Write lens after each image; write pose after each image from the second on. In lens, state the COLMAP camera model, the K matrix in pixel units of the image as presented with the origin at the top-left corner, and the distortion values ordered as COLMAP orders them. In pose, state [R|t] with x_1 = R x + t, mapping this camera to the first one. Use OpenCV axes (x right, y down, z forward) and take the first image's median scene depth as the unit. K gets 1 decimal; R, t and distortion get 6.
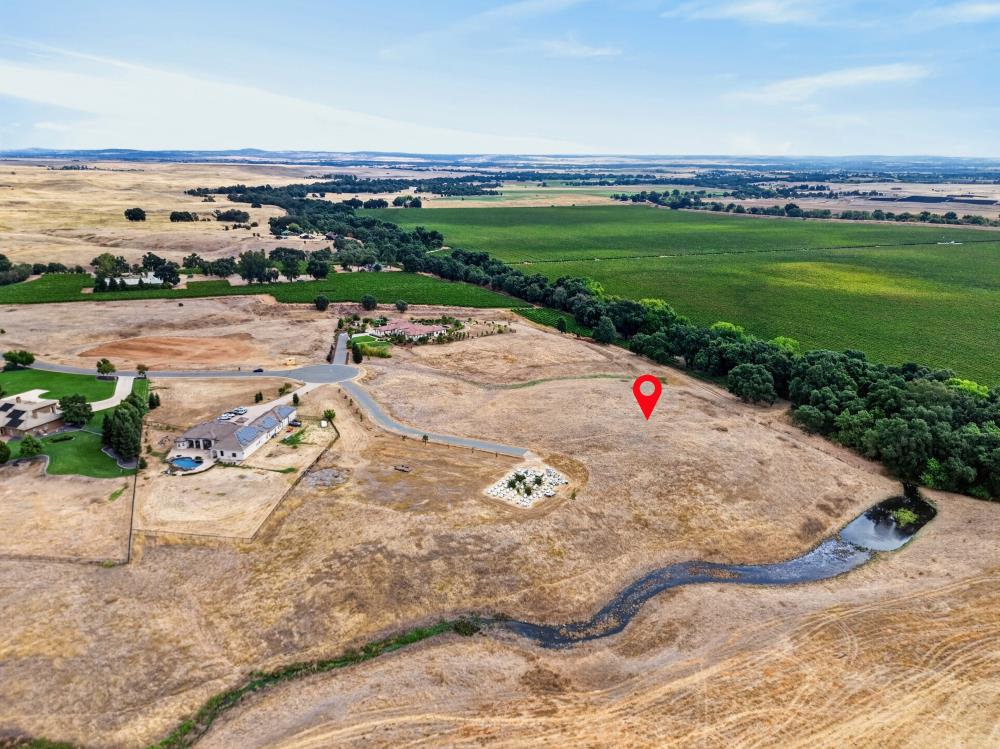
lens RADIAL K [[705.2, 0, 496.7], [0, 705.2, 376.9], [0, 0, 1]] dist [0.058304, -0.051274]
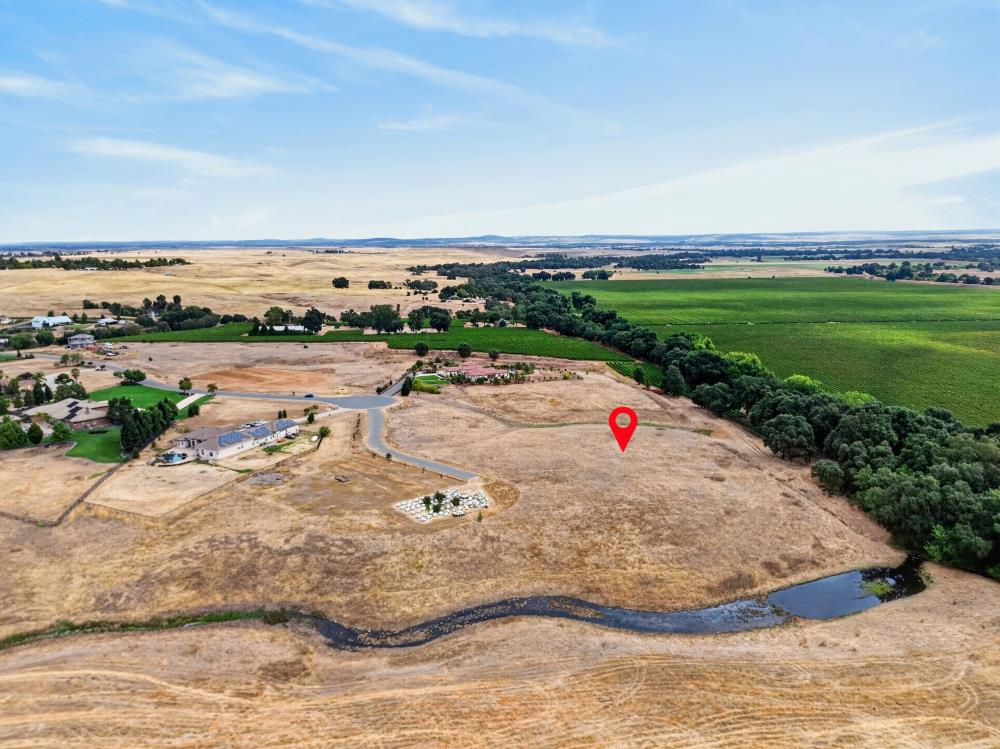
lens RADIAL K [[705.2, 0, 495.3], [0, 705.2, 373.2], [0, 0, 1]] dist [0.058304, -0.051274]
pose [[0.951910, 0.040310, -0.303715, 0.418902], [-0.074625, 0.991957, -0.102238, 0.072482], [0.297151, 0.119987, 0.947262, 0.084928]]
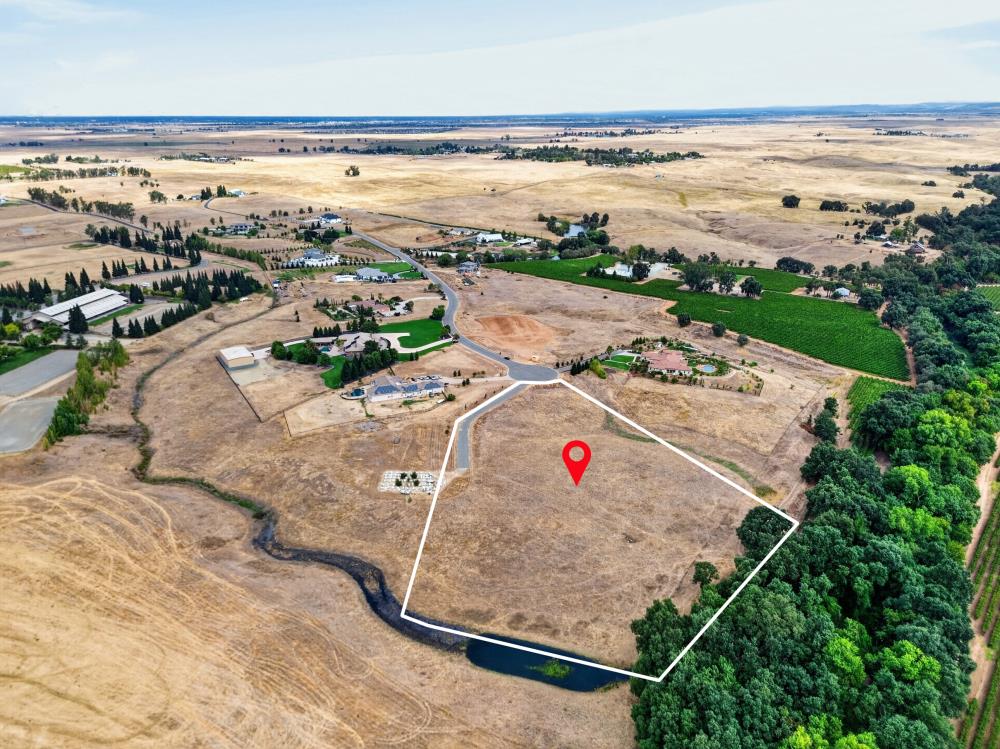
lens RADIAL K [[705.2, 0, 498.2], [0, 705.2, 369.7], [0, 0, 1]] dist [0.058304, -0.051274]
pose [[0.488237, 0.283650, -0.825329, 1.282567], [-0.244970, 0.952229, 0.182347, -0.373835], [0.837624, 0.113152, 0.534399, 0.388343]]
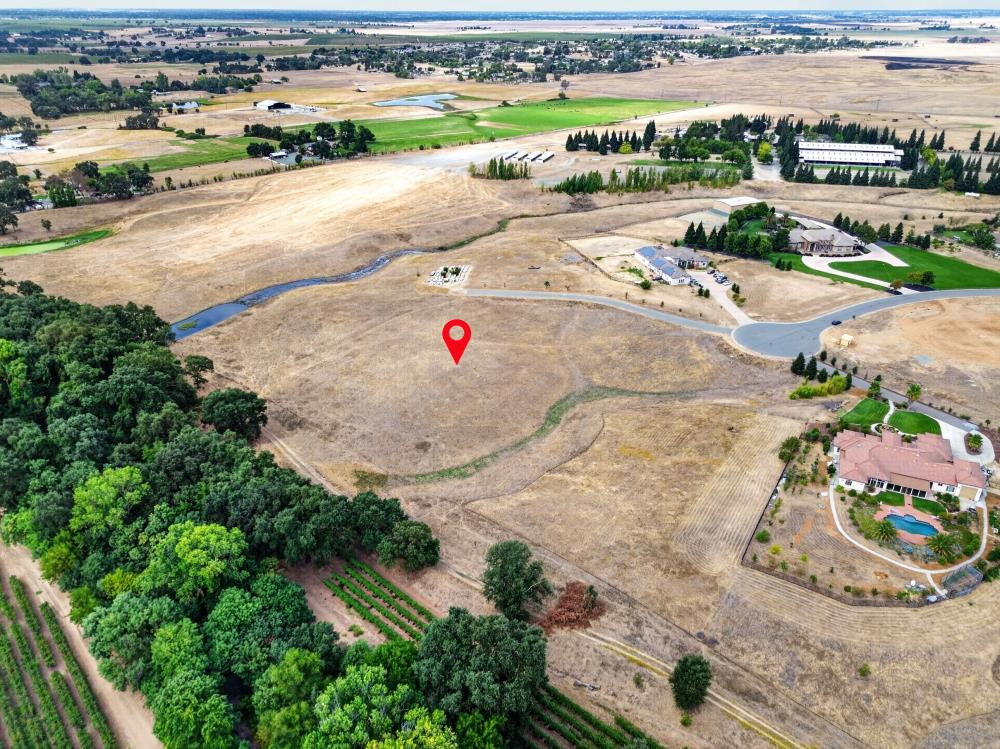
lens RADIAL K [[705.2, 0, 499.4], [0, 705.2, 373.2], [0, 0, 1]] dist [0.058304, -0.051274]
pose [[-0.919900, 0.166116, -0.355230, 0.544324], [-0.127679, 0.729620, 0.671828, -0.762144], [0.370785, 0.663370, -0.649968, 2.278452]]
